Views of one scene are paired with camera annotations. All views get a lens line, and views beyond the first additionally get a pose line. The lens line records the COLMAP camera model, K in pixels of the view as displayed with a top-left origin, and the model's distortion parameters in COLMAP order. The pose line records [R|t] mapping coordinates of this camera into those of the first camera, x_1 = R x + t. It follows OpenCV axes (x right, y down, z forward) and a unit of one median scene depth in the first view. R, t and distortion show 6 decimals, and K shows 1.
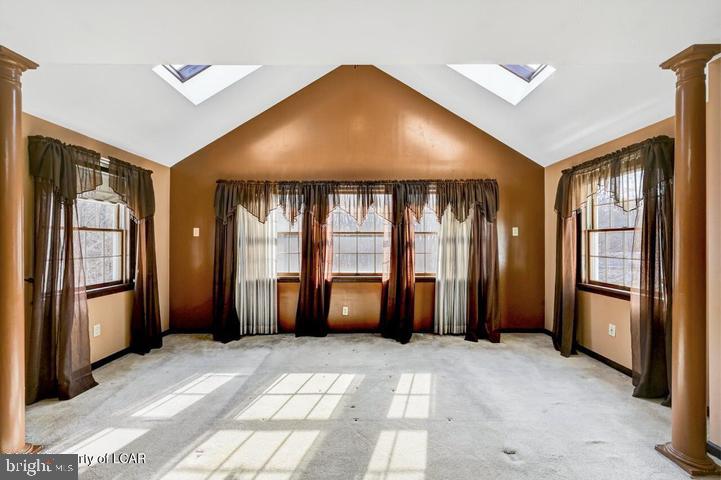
lens RADIAL K [[283.2, 0, 360.7], [0, 283.2, 242.8], [0, 0, 1]] dist [0.002316, 0.000617]
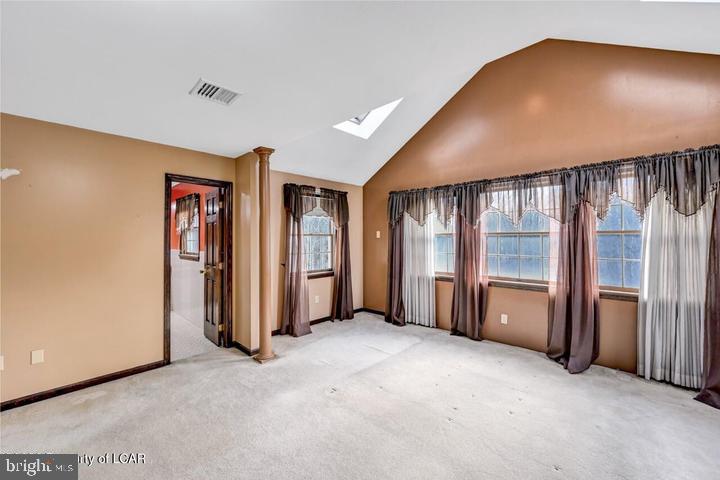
lens RADIAL K [[282.9, 0, 363.8], [0, 282.9, 238.6], [0, 0, 1]] dist [0.002316, 0.000617]
pose [[0.737956, -0.002153, -0.674845, 0.242138], [0.002480, 0.999997, -0.000479, -0.019937], [0.674844, -0.001320, 0.737959, 0.023633]]
